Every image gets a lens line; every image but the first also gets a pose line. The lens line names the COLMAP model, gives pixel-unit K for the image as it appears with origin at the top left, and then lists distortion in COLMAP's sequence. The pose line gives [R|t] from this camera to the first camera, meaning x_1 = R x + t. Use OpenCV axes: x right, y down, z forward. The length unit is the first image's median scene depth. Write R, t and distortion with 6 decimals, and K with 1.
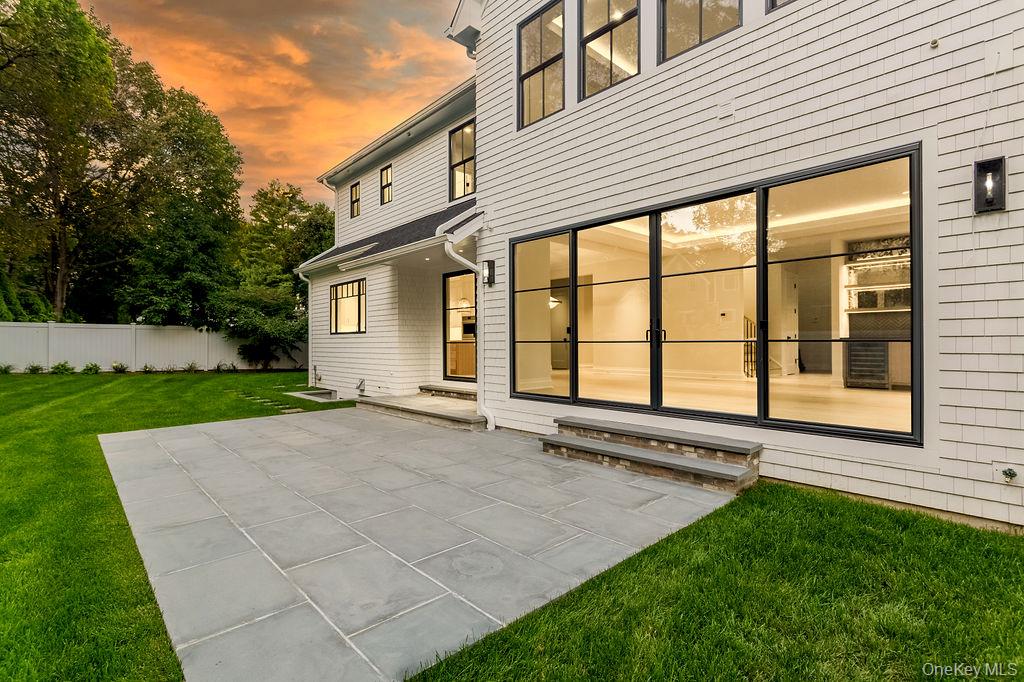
lens RADIAL K [[478.2, 0, 512.0], [0, 478.2, 341.0], [0, 0, 1]] dist [0.000396, 0.000192]
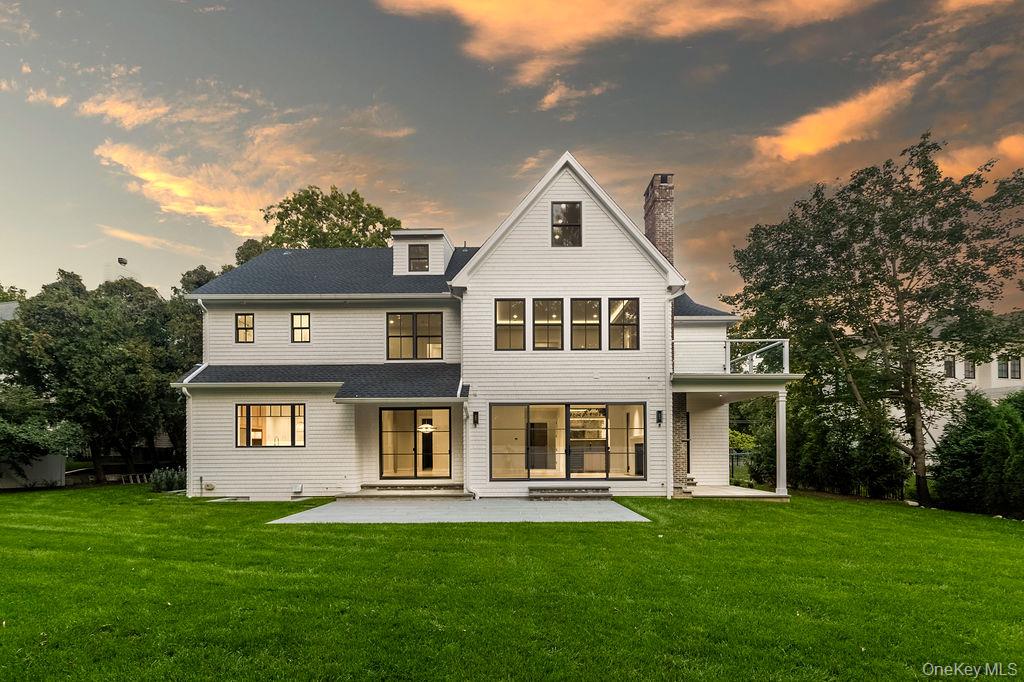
lens RADIAL K [[496.6, 0, 512.2], [0, 496.6, 449.9], [0, 0, 1]] dist [-0.000043, 0.000166]
pose [[0.687165, 0.003344, 0.726493, -1.076308], [0.000226, 0.999988, -0.004817, -0.003508], [-0.726501, 0.003474, 0.687157, -0.371671]]
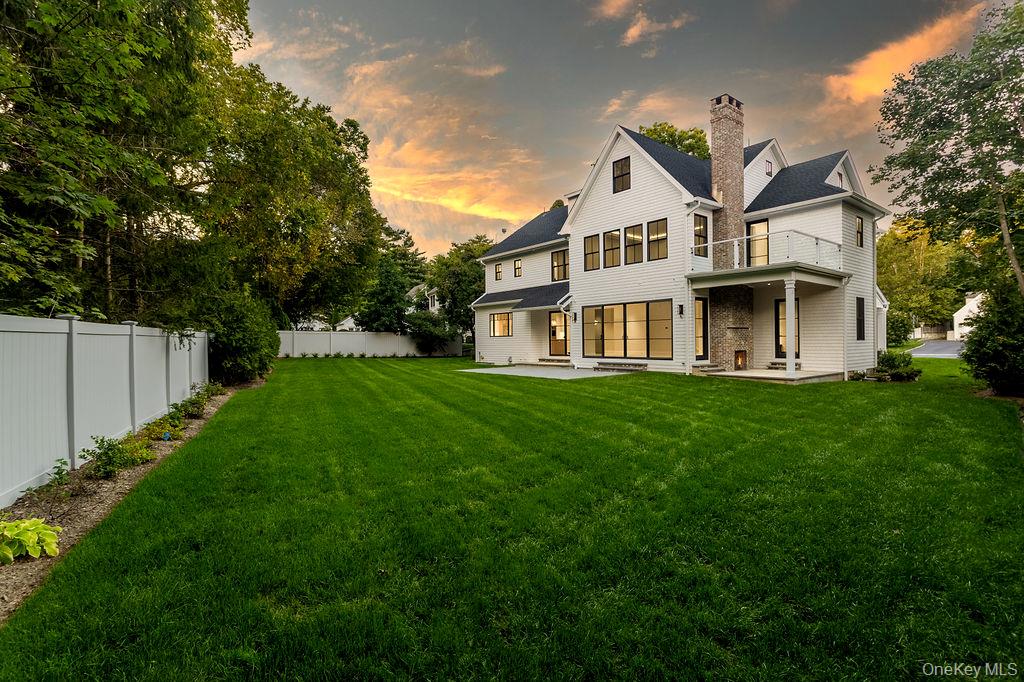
lens RADIAL K [[478.2, 0, 512.0], [0, 478.2, 341.0], [0, 0, 1]] dist [0.000396, 0.000192]
pose [[0.996853, -0.005951, -0.079045, -0.155416], [0.006175, 0.999978, 0.002596, -0.000029], [0.079027, -0.003076, 0.996868, -1.544762]]
